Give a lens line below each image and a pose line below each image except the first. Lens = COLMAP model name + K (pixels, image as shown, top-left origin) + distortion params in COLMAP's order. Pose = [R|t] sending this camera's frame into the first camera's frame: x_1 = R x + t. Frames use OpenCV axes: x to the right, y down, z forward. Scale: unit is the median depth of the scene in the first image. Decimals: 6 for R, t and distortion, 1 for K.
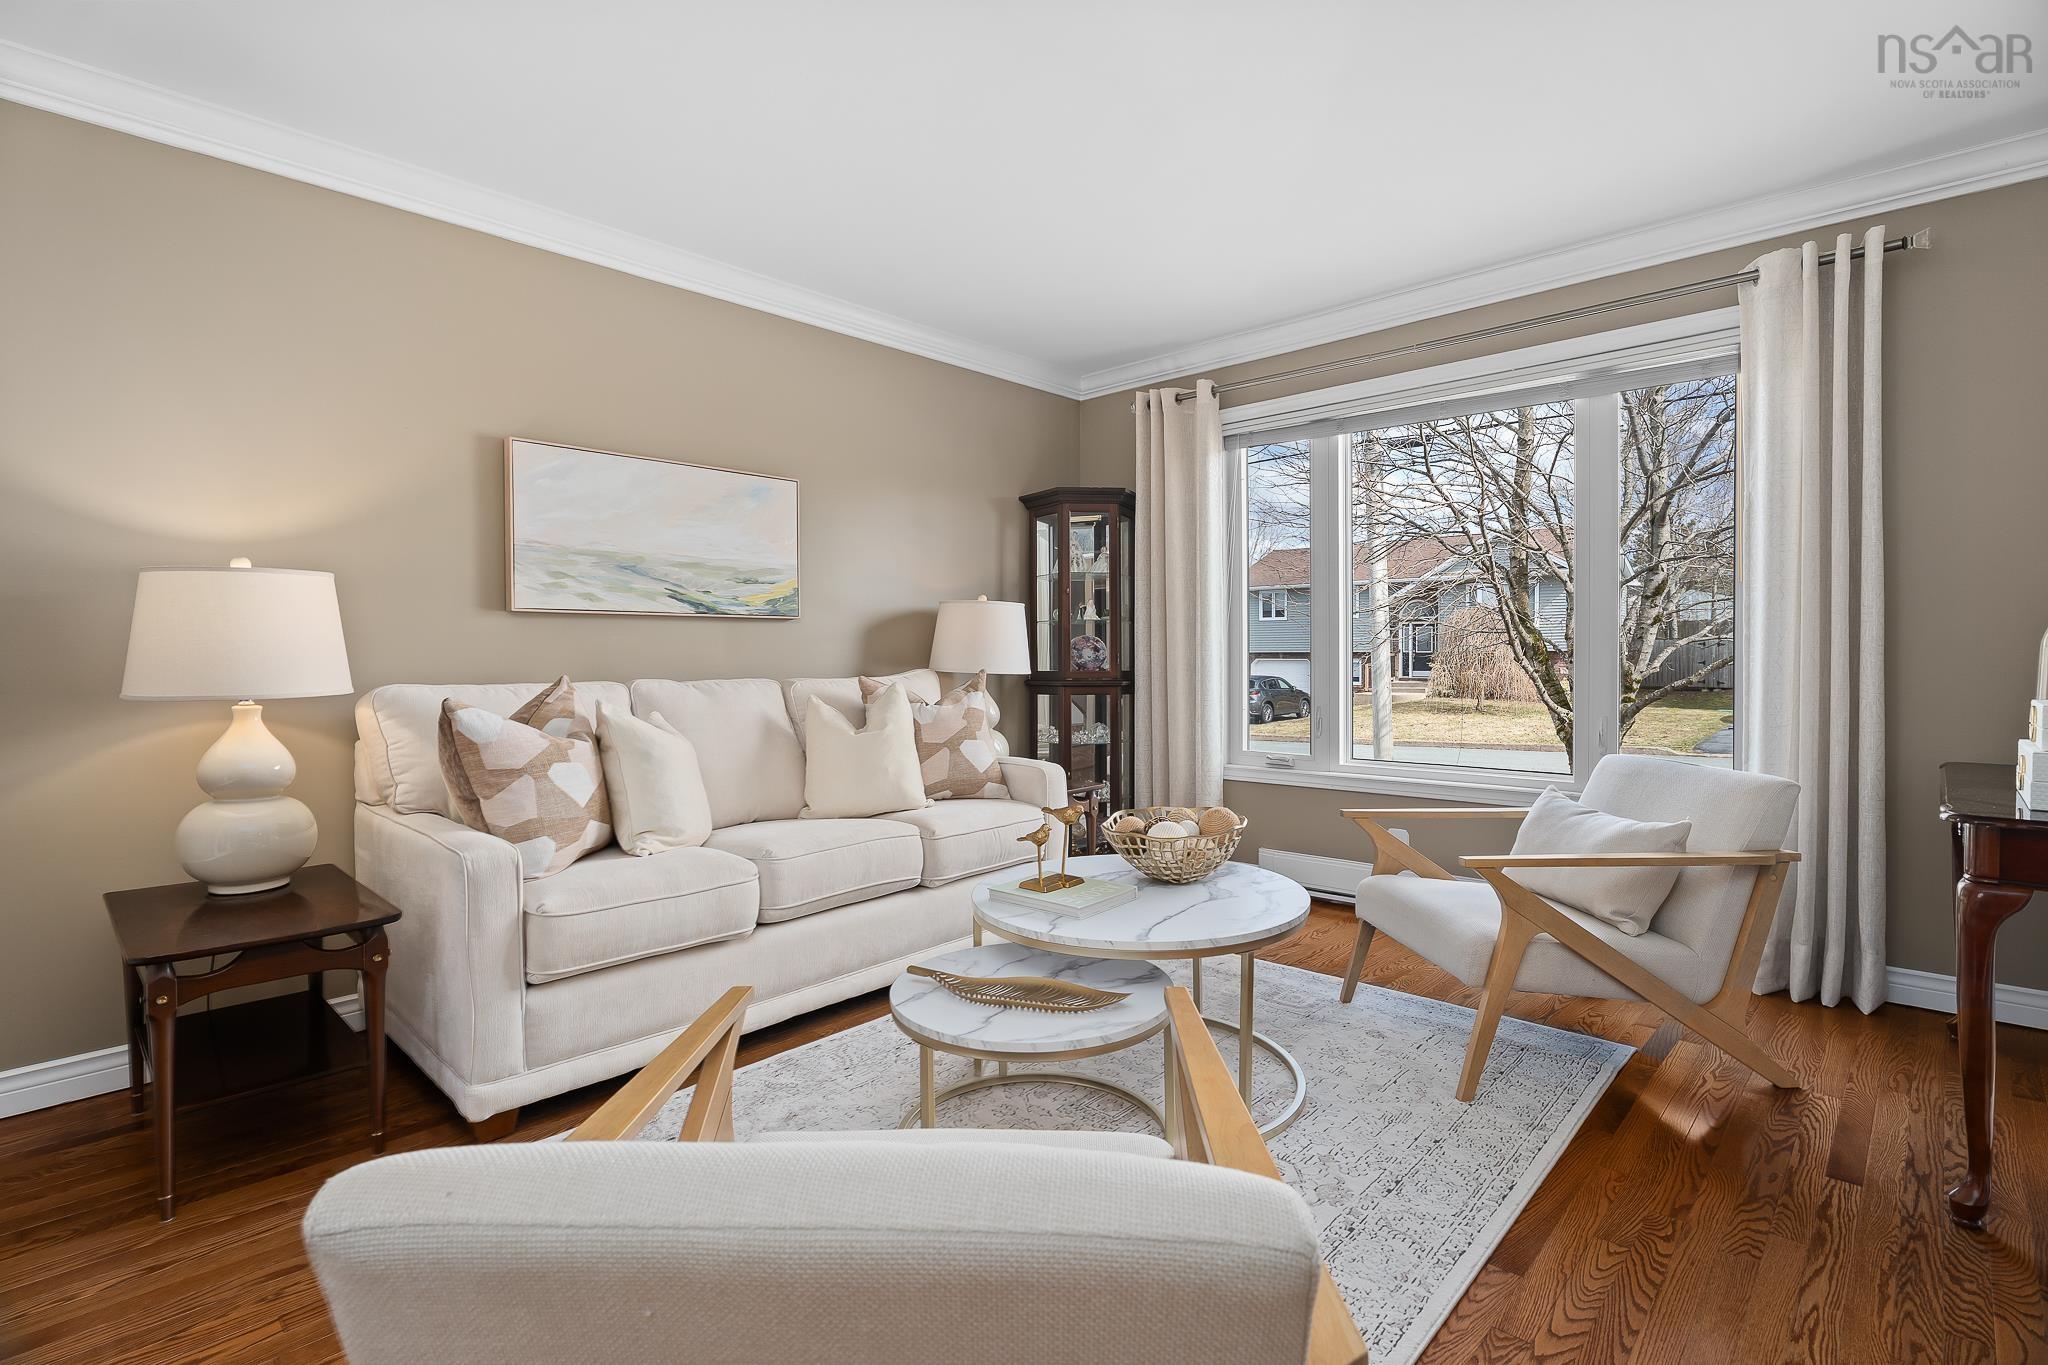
lens RADIAL K [[979.2, 0, 1028.0], [0, 979.2, 664.3], [0, 0, 1]] dist [-0.000831, -0.000128]
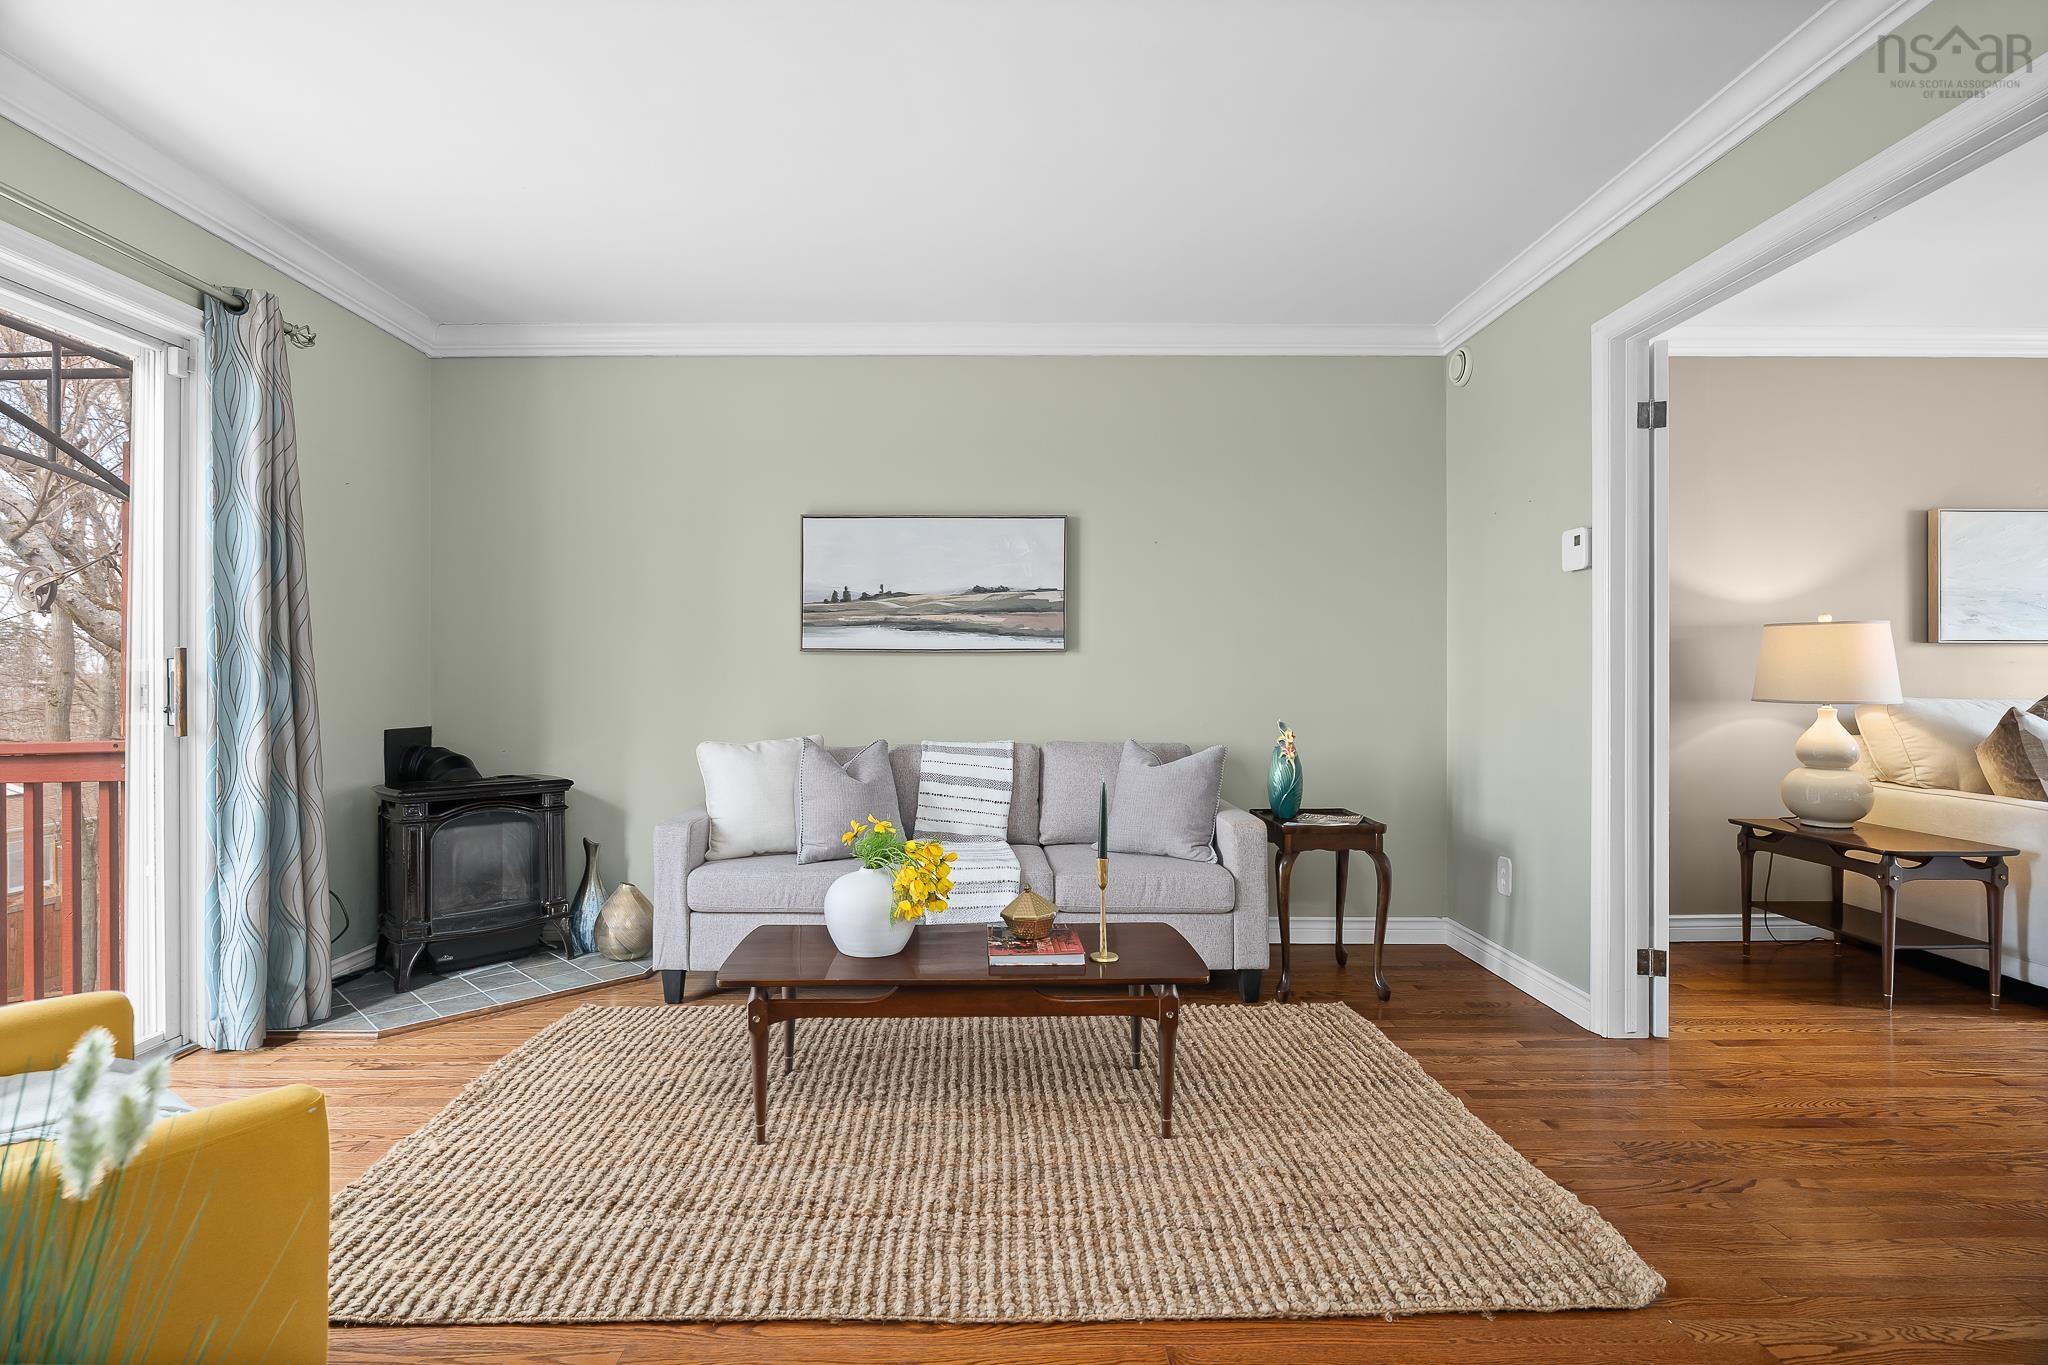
lens RADIAL K [[979.2, 0, 1028.0], [0, 979.2, 664.3], [0, 0, 1]] dist [-0.000831, -0.000128]
pose [[0.692367, 0.006349, -0.721517, -0.371717], [-0.013812, 0.999895, -0.004455, -0.002080], [0.721413, 0.013050, 0.692382, -0.684984]]
